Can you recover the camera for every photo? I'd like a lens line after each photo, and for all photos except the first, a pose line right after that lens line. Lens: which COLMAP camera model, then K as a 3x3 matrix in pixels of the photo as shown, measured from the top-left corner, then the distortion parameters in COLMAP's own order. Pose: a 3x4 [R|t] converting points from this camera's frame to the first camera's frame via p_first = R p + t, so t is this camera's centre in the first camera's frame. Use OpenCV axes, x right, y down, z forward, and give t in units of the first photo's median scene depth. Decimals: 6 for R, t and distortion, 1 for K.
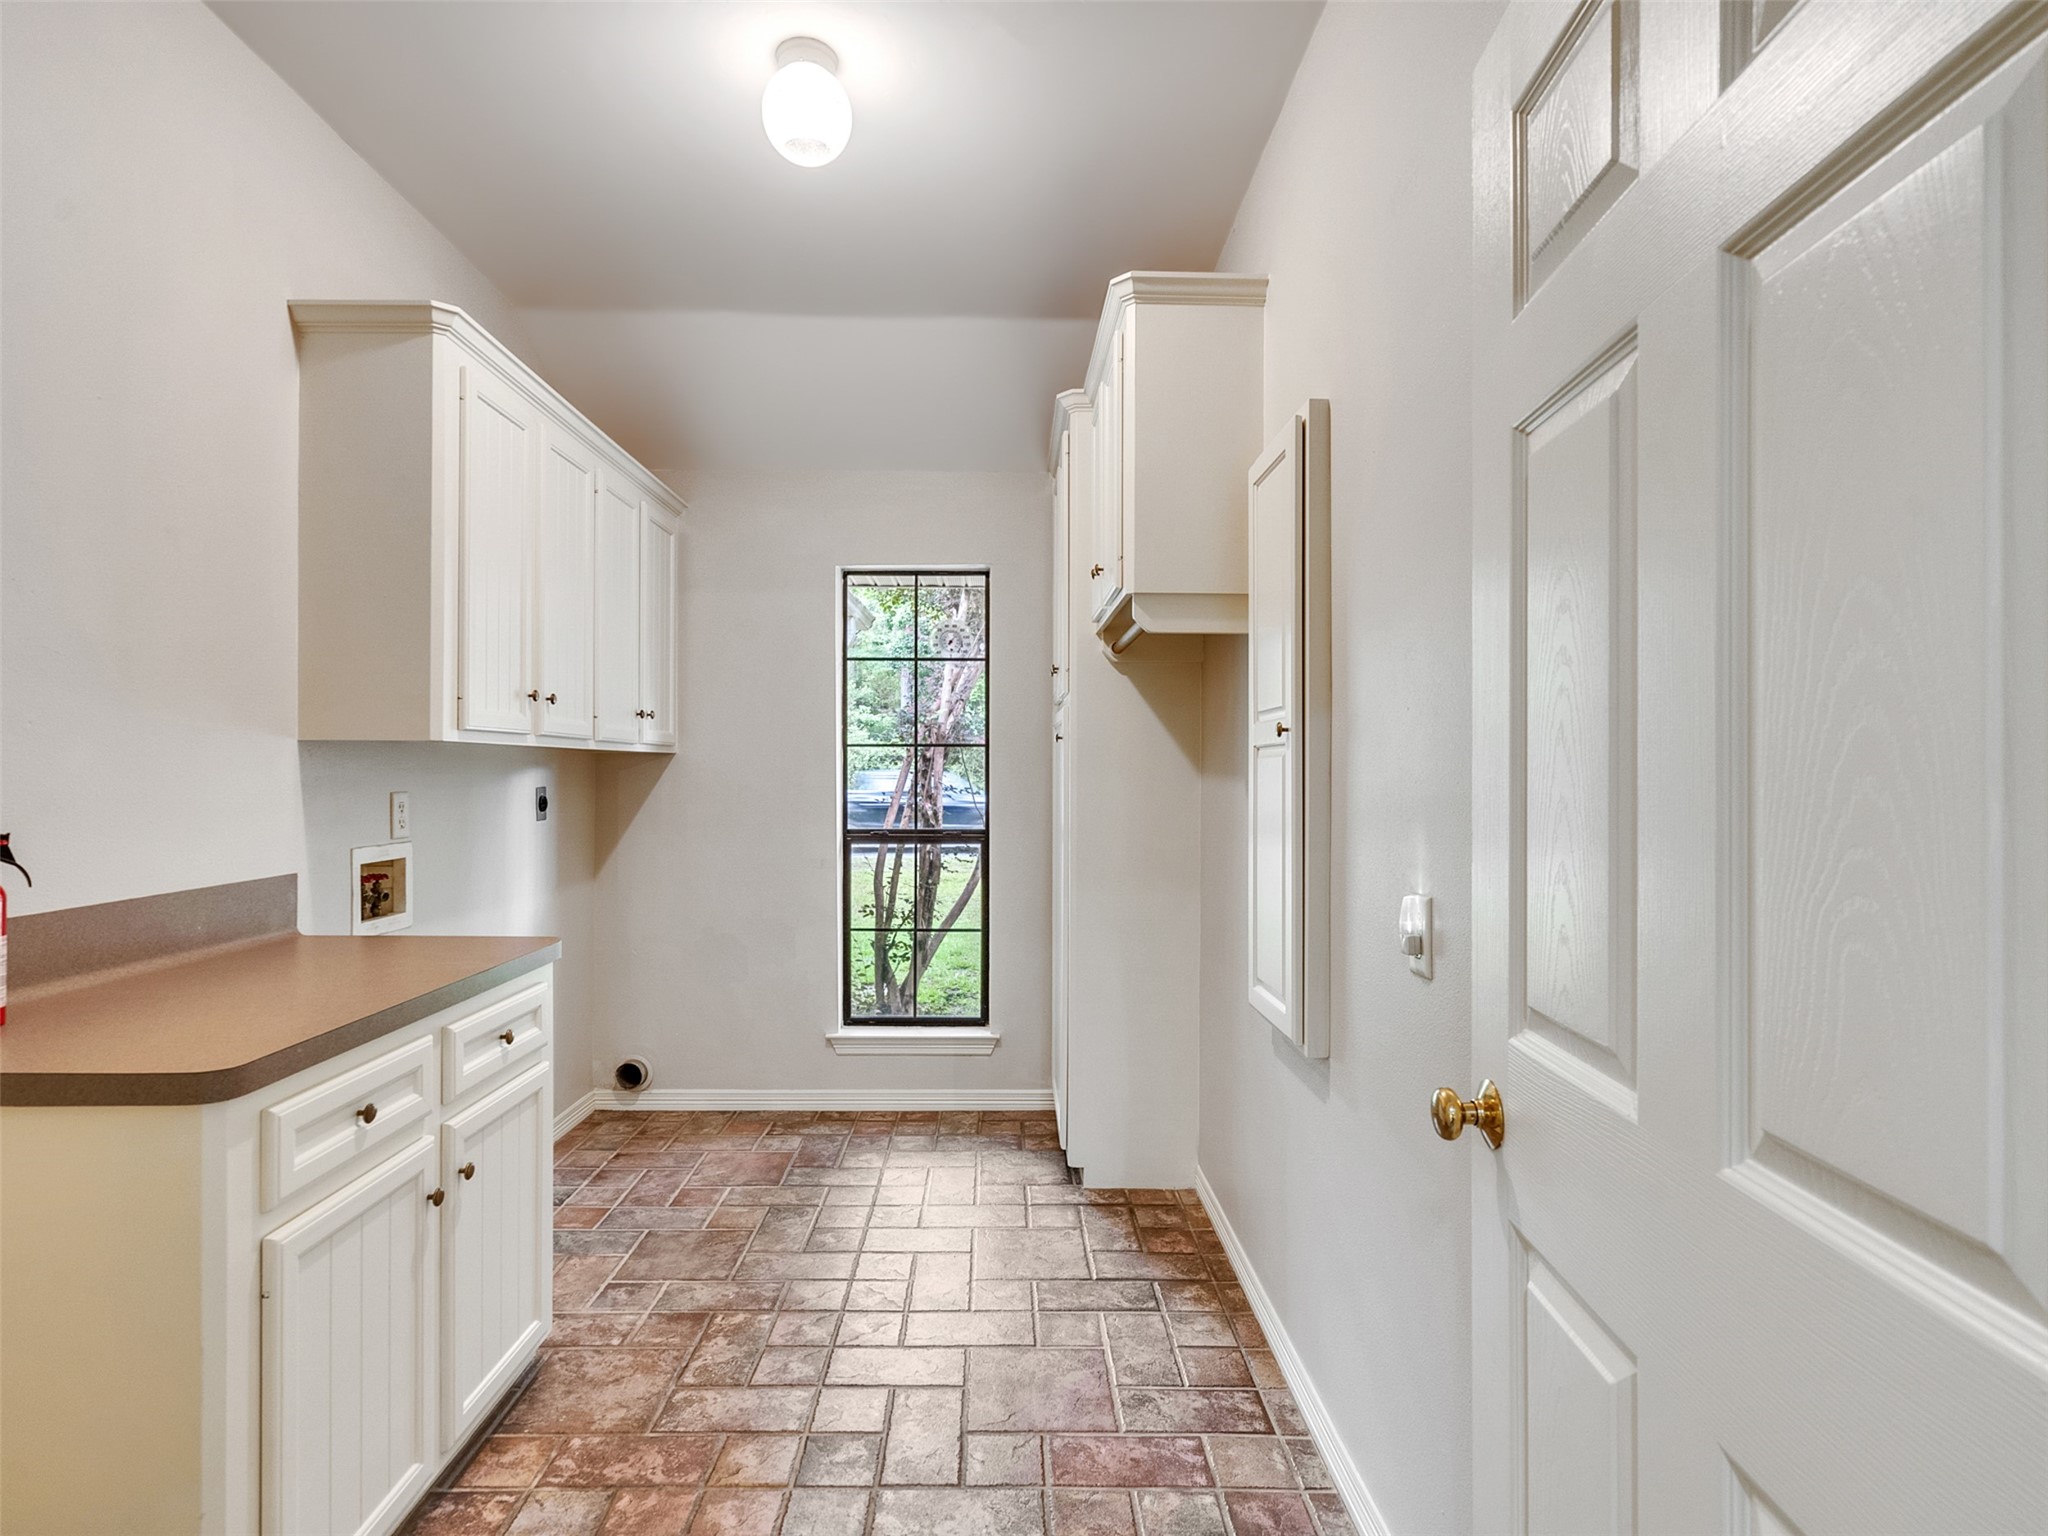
lens RADIAL K [[1054.7, 0, 1012.4], [0, 1054.7, 767.4], [0, 0, 1]] dist [0.002983, 0.003973]
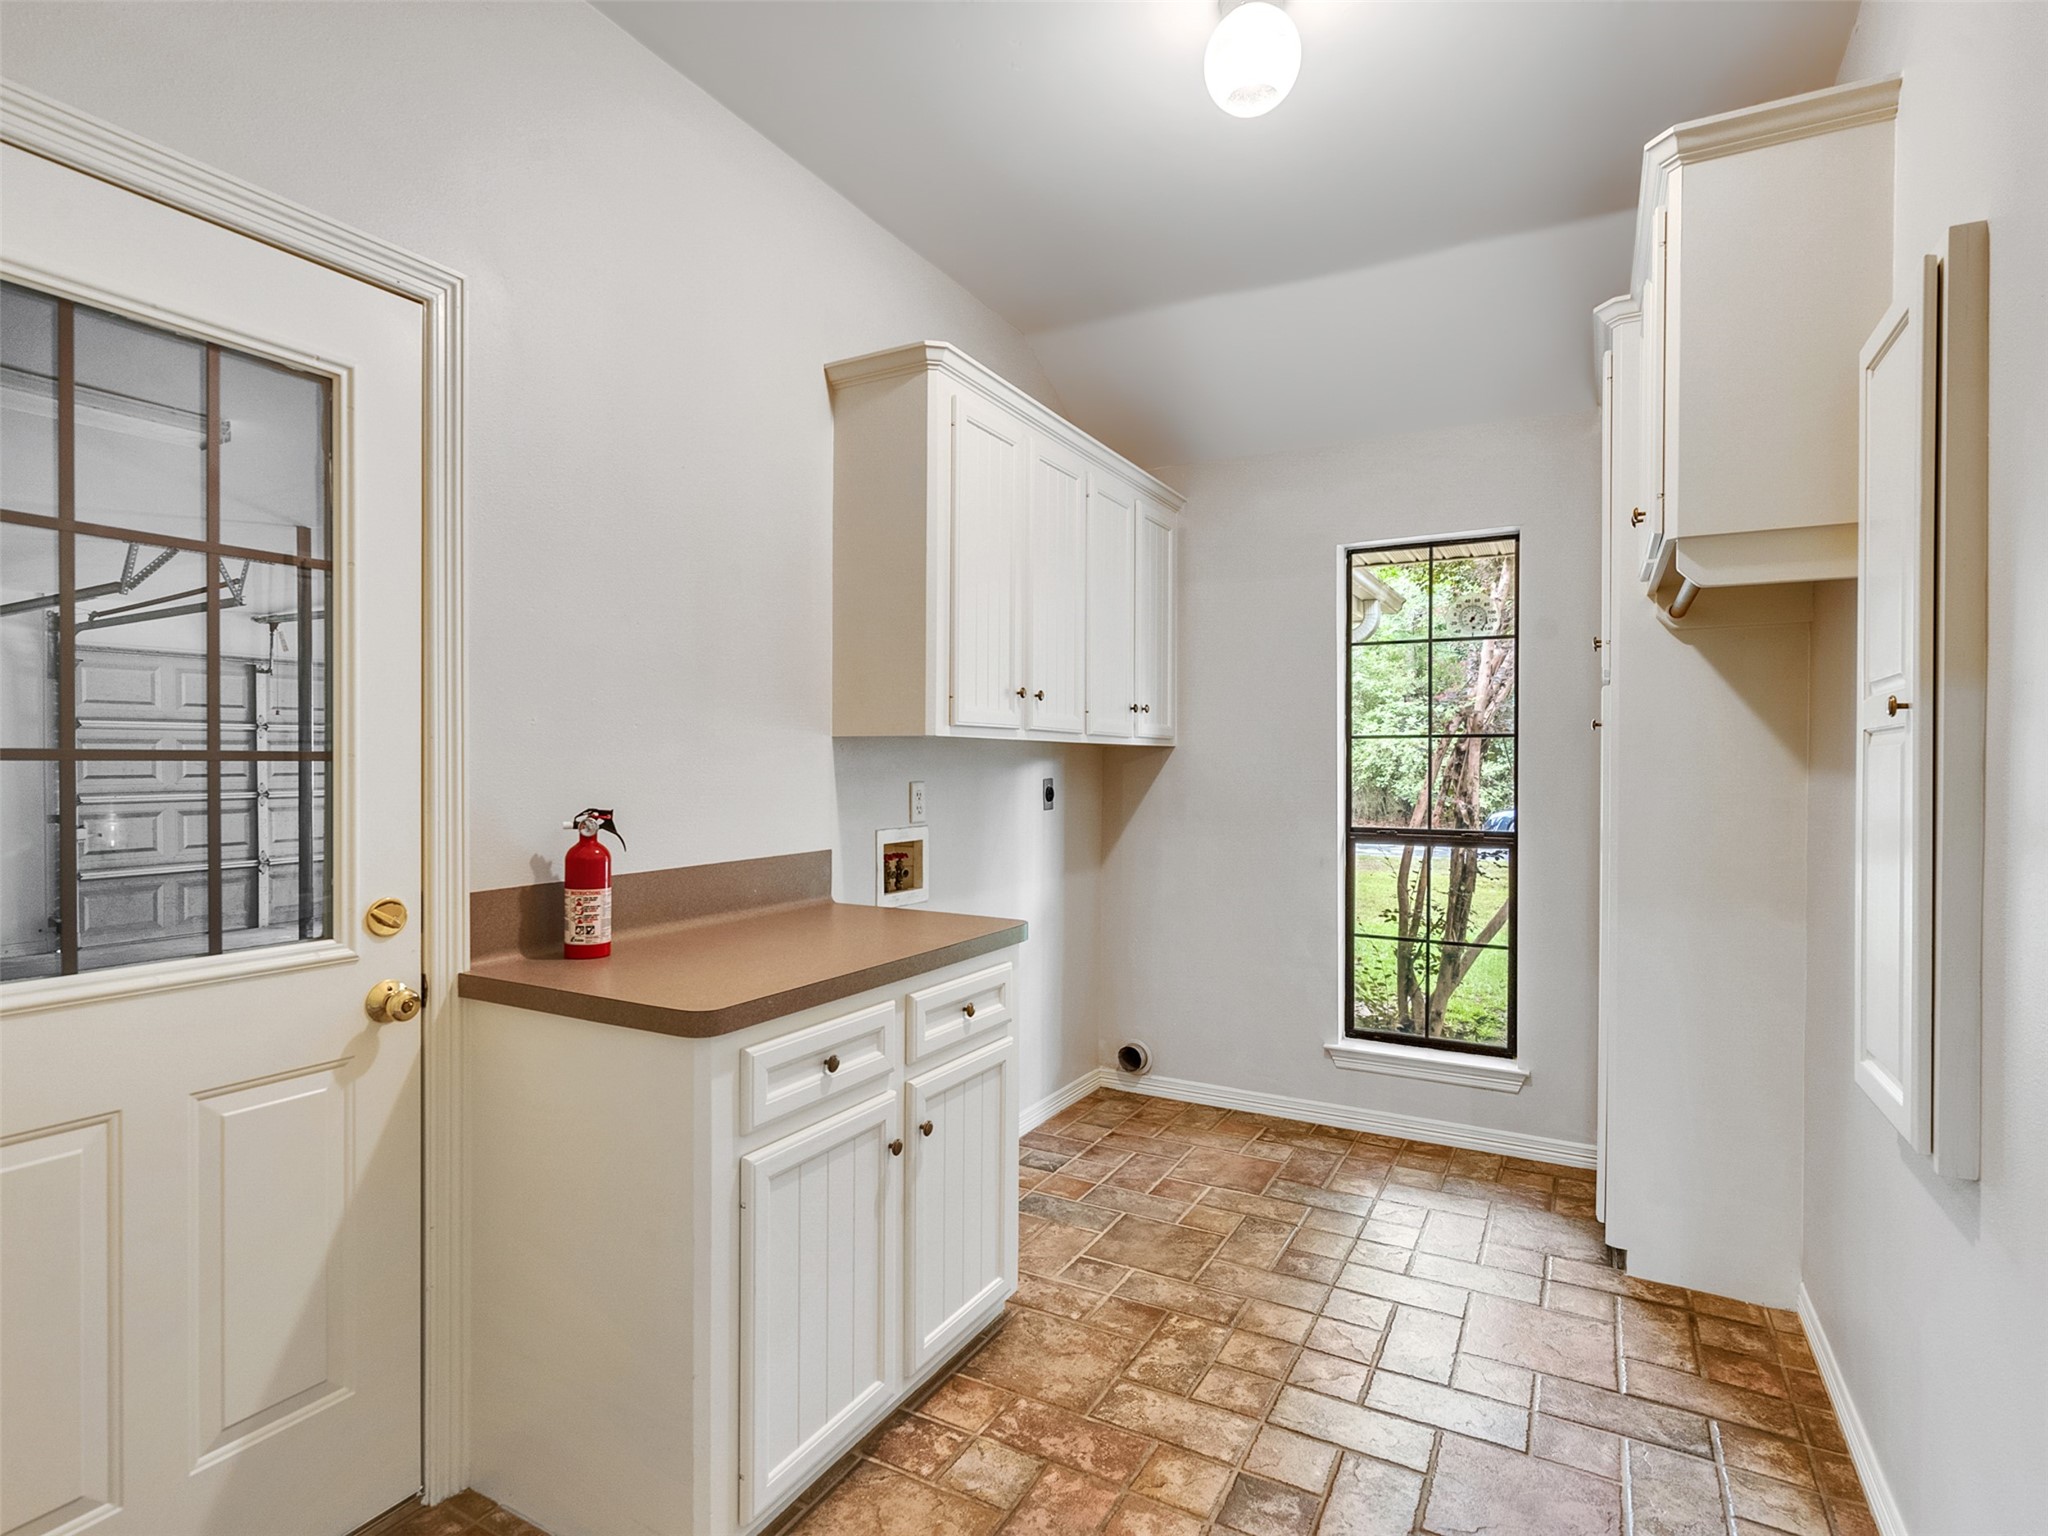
lens RADIAL K [[1054.7, 0, 1016.9], [0, 1054.7, 768.5], [0, 0, 1]] dist [0.002983, 0.003973]
pose [[0.869095, 0.003906, -0.494630, 0.076266], [-0.000729, 0.999978, 0.006615, 0.001397], [0.494645, -0.005388, 0.869078, 0.071007]]
